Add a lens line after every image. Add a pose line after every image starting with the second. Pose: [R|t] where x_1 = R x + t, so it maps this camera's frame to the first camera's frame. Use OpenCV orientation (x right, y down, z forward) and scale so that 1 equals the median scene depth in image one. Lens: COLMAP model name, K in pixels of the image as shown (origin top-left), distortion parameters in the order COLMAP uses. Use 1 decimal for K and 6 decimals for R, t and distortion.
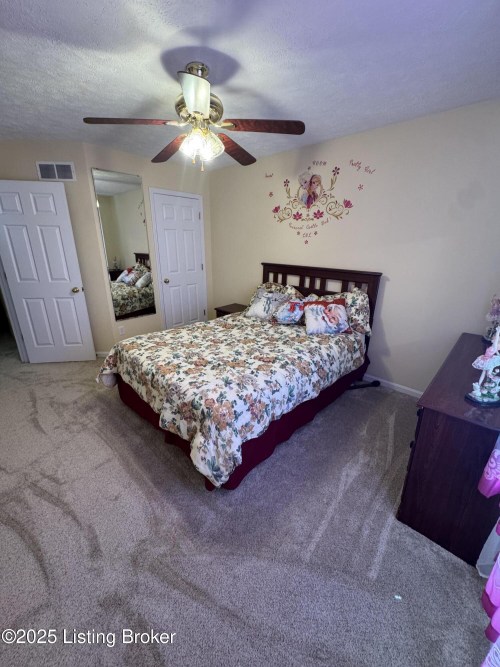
lens RADIAL K [[267.3, 0, 250.5], [0, 267.3, 335.3], [0, 0, 1]] dist [-0.001934, 0.000400]
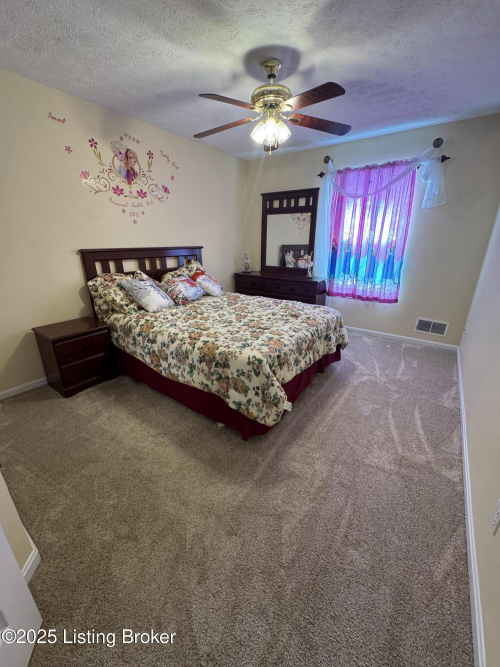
lens RADIAL K [[267.3, 0, 250.0], [0, 267.3, 333.0], [0, 0, 1]] dist [-0.001934, 0.000400]
pose [[-0.144872, -0.349402, 0.925705, -0.881016], [0.314894, 0.870650, 0.377903, -0.246420], [-0.938005, 0.346246, -0.016109, 0.803637]]
